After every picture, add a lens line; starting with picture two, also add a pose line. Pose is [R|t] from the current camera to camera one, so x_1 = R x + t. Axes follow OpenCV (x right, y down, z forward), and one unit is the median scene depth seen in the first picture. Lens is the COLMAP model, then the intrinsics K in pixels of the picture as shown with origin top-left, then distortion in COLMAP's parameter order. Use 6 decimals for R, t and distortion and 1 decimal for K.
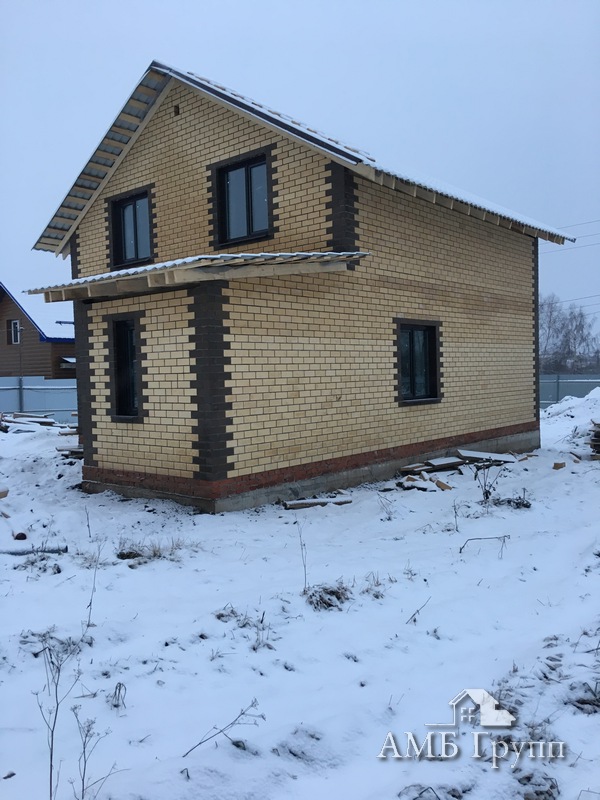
lens RADIAL K [[676.4, 0, 300.3], [0, 676.4, 400.7], [0, 0, 1]] dist [0.069300, 0.008159]
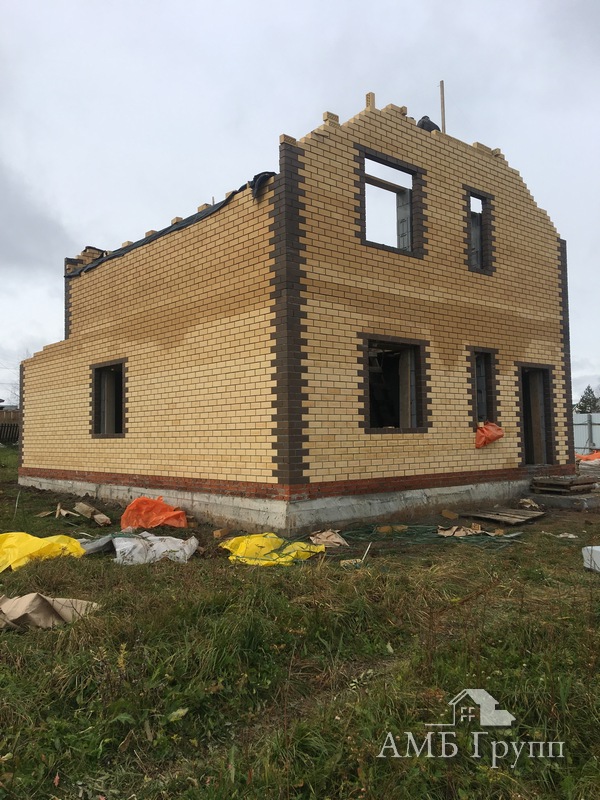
lens RADIAL K [[676.4, 0, 298.1], [0, 676.4, 398.3], [0, 0, 1]] dist [0.069300, 0.008159]
pose [[-0.161115, -0.029233, -0.986503, 1.155608], [-0.024215, 0.999377, -0.025660, -0.035759], [0.986638, 0.019754, -0.161723, 1.408663]]
